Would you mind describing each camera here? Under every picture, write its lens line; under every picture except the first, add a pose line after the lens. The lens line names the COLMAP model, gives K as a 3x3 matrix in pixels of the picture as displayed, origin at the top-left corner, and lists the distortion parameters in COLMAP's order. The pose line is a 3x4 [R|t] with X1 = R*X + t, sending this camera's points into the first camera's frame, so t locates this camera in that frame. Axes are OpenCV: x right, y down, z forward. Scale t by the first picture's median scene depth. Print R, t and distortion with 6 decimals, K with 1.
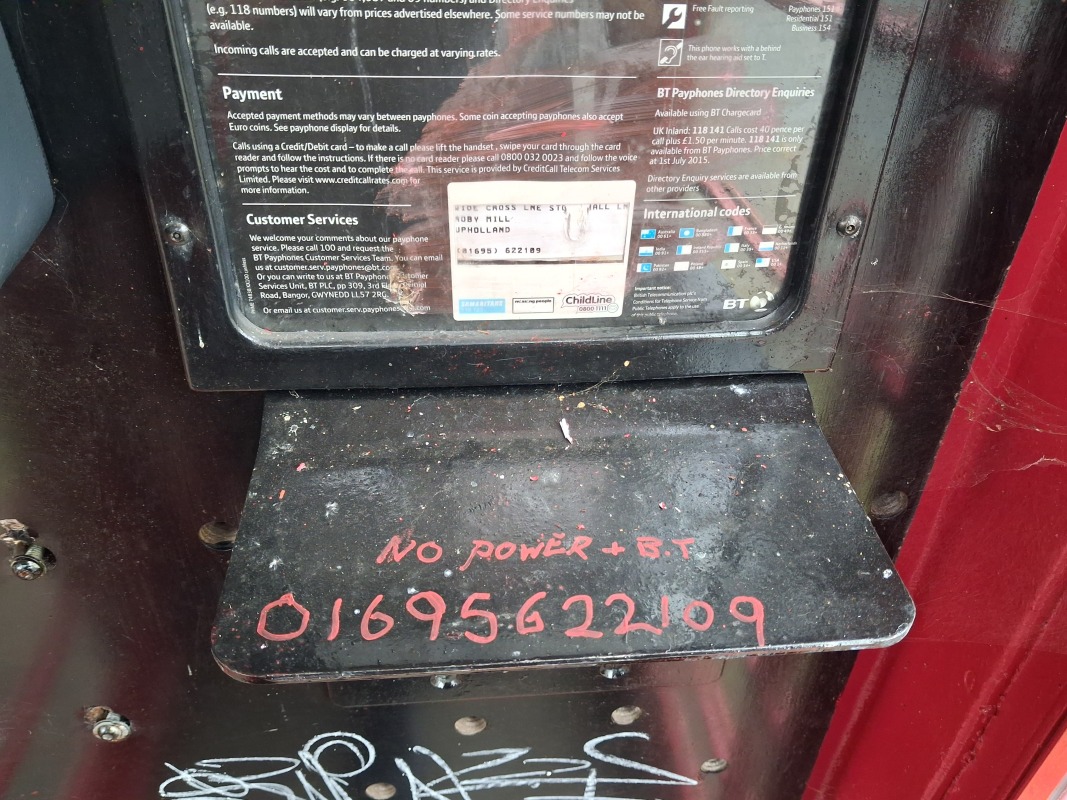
lens RADIAL K [[838.3, 0, 541.6], [0, 838.3, 397.9], [0, 0, 1]] dist [0.012244, 0.028072]
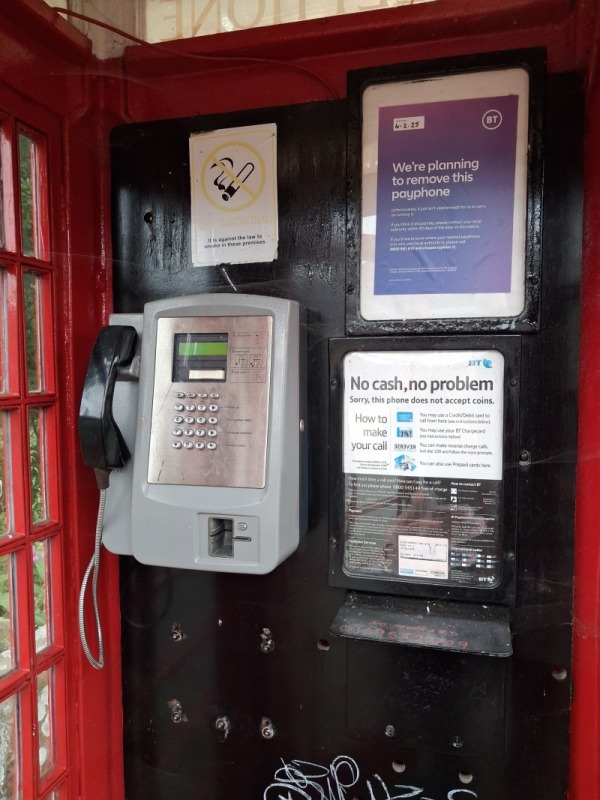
lens RADIAL K [[628.5, 0, 304.3], [0, 628.5, 401.7], [0, 0, 1]] dist [0.012244, 0.028072]
pose [[0.933955, -0.006810, -0.357325, 0.481215], [-0.186547, 0.843520, -0.503661, 0.709722], [0.304841, 0.537055, 0.786540, -1.626868]]
